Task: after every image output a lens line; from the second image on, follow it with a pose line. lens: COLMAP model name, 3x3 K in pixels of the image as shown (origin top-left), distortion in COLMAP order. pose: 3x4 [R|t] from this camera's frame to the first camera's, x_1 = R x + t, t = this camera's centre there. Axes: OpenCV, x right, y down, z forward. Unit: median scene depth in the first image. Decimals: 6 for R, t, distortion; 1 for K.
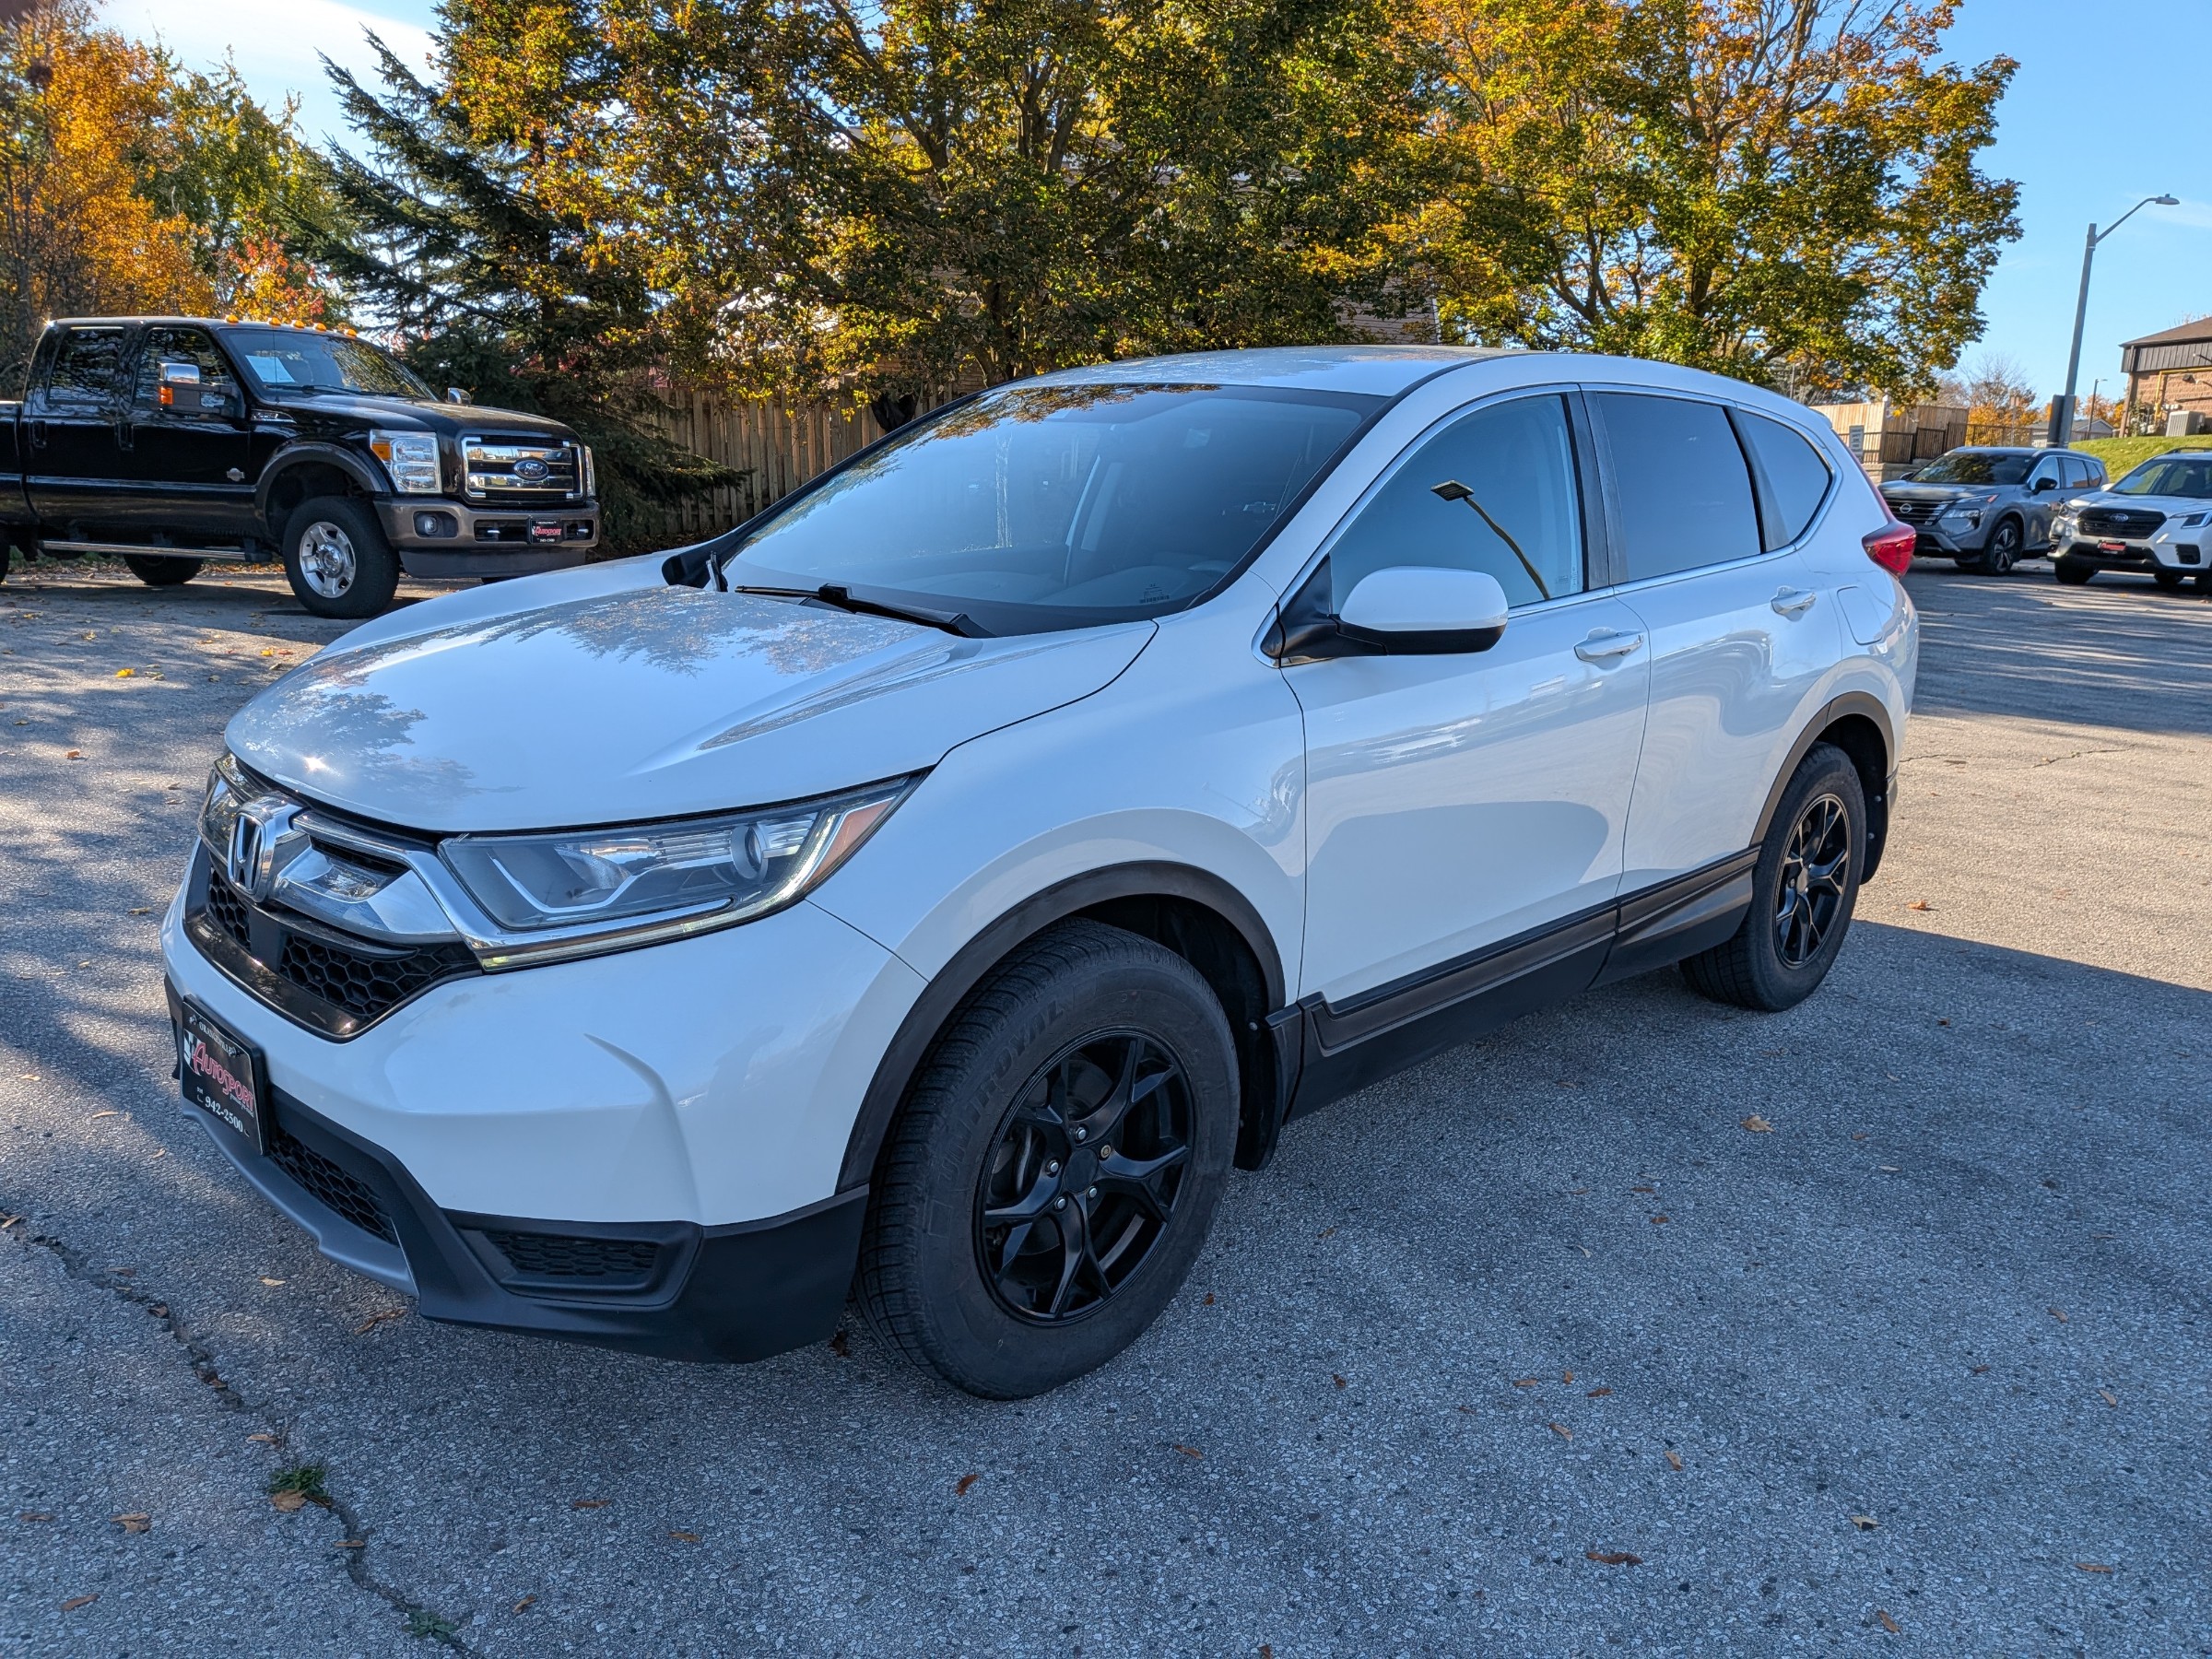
lens RADIAL K [[1521.9, 0, 1106.0], [0, 1521.9, 829.5], [0, 0, 1]] dist [-0.004900, 0.000822]
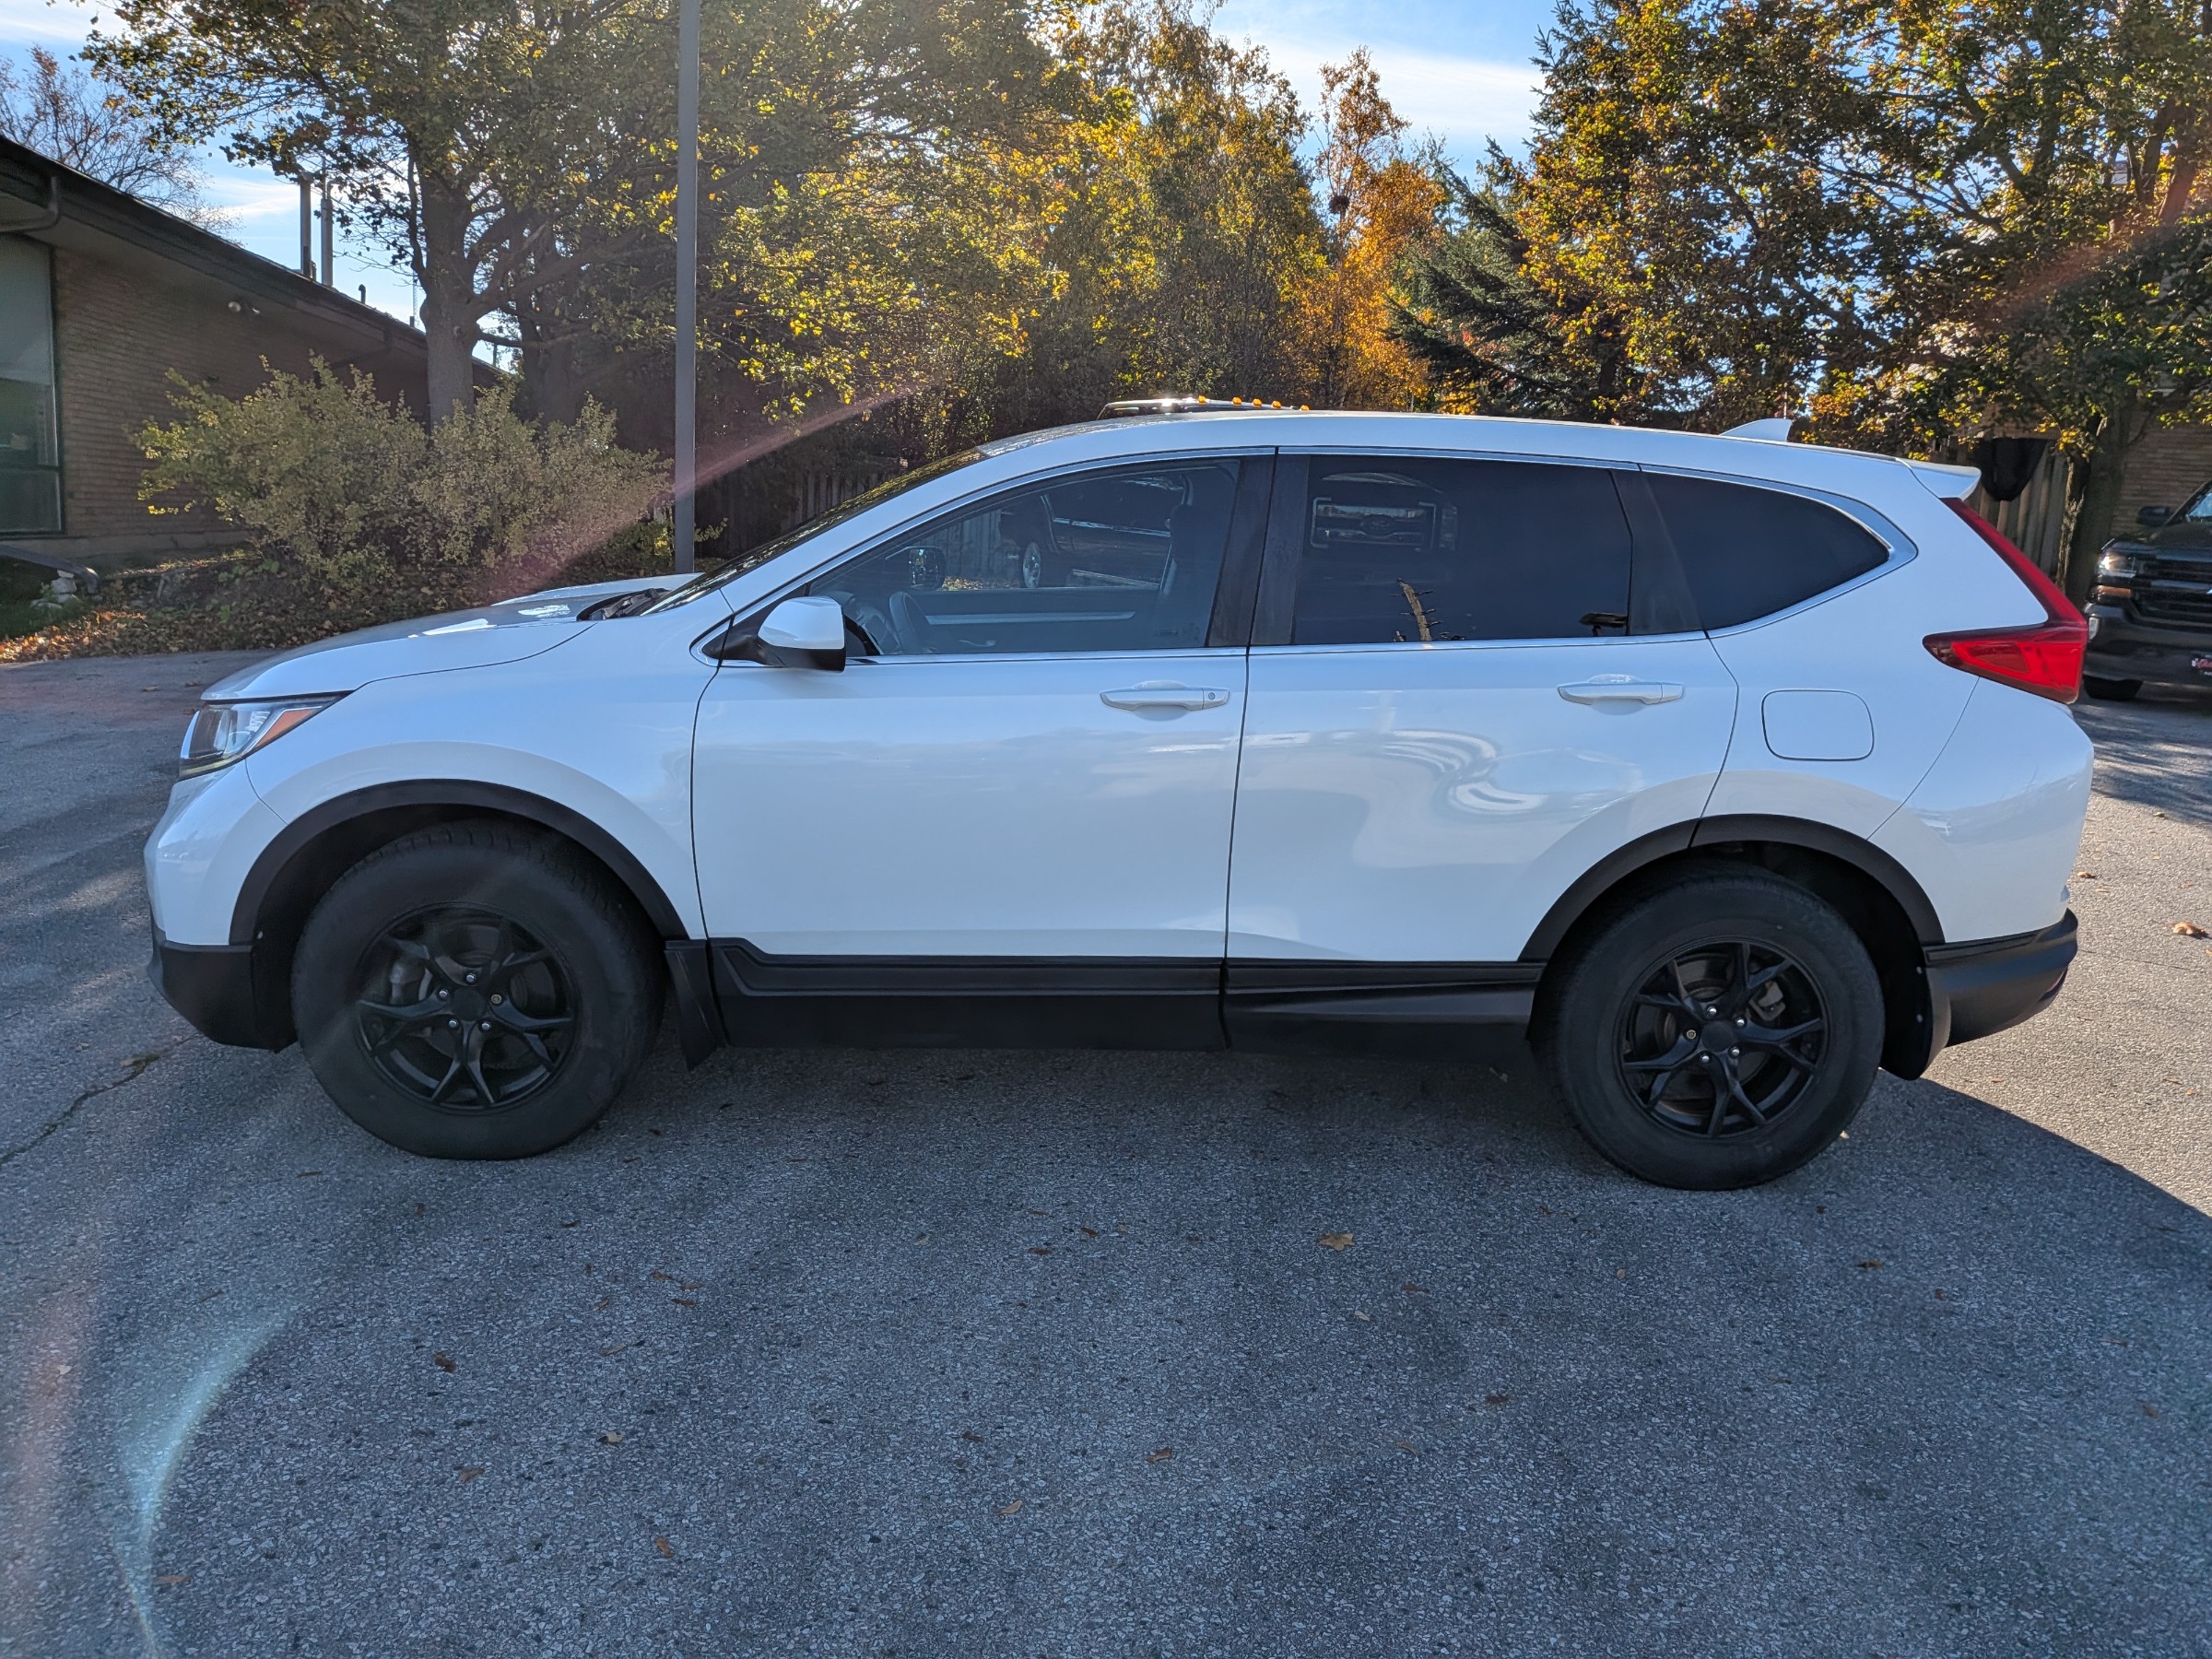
lens RADIAL K [[1499.9, 0, 1106.0], [0, 1499.9, 829.5], [0, 0, 1]] dist [0.033890, 0.001726]
pose [[0.756904, 0.153683, -0.635199, 1.329200], [-0.181847, 0.983099, 0.021167, -0.068636], [0.627717, 0.099488, 0.772058, 0.303977]]
